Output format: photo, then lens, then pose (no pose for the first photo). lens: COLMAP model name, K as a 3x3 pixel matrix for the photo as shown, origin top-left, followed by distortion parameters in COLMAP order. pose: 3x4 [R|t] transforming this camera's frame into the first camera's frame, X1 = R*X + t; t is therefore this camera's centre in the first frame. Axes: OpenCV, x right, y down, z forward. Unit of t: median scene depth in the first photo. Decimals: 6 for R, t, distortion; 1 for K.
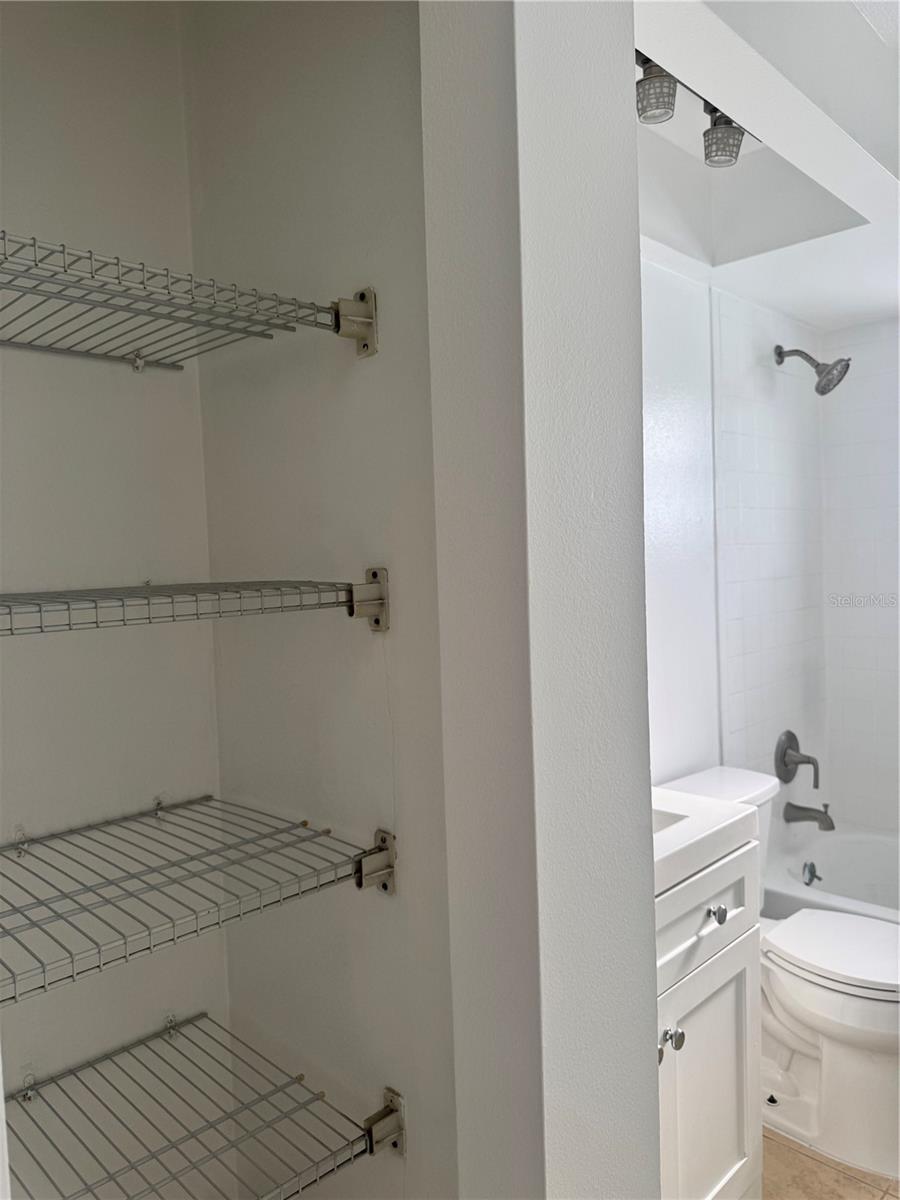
lens RADIAL K [[836.1, 0, 450.0], [0, 836.1, 600.0], [0, 0, 1]] dist [-0.010711, -0.007962]
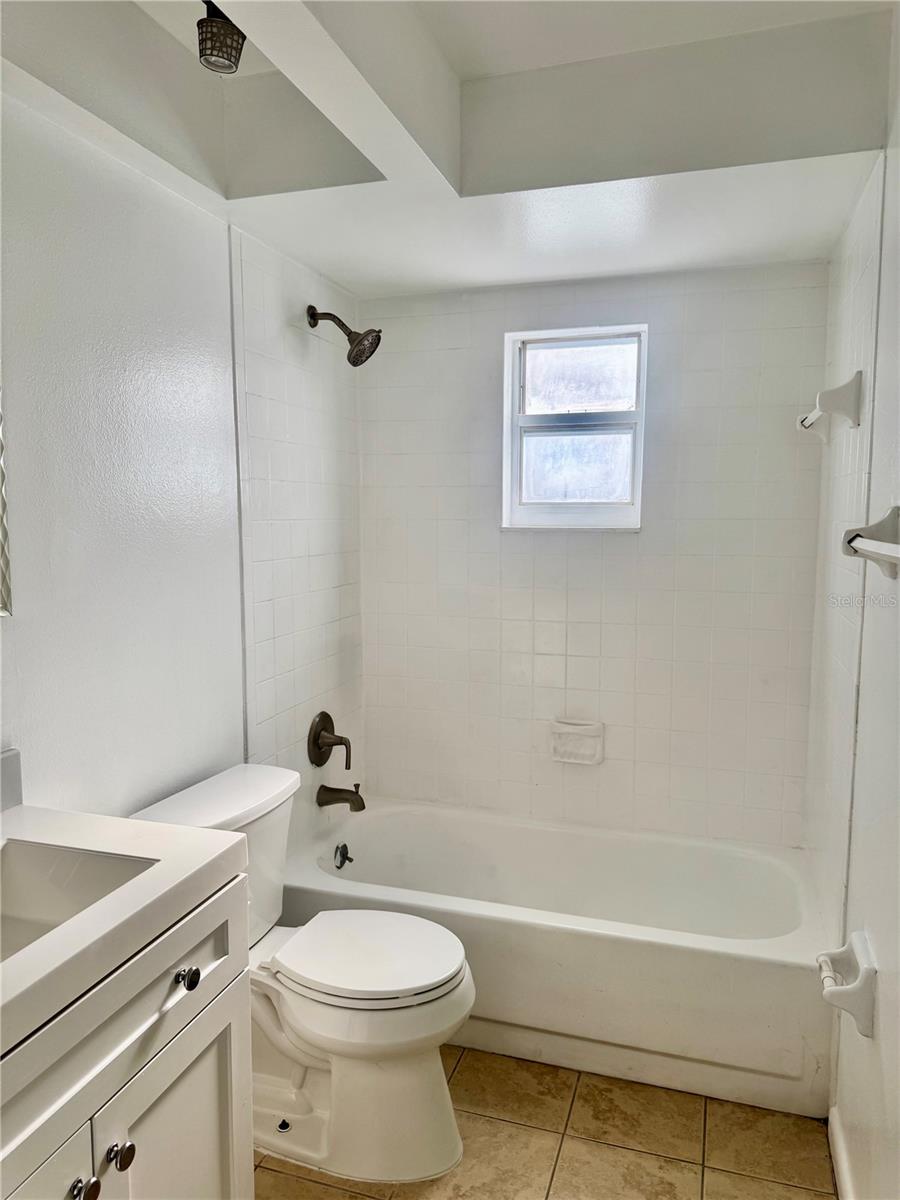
lens RADIAL K [[836.1, 0, 450.0], [0, 836.1, 600.0], [0, 0, 1]] dist [-0.010711, -0.007962]
pose [[0.882684, -0.010209, 0.469856, 0.119632], [-0.012809, 0.998870, 0.045768, -0.028846], [-0.469792, -0.046417, 0.881556, 0.118597]]
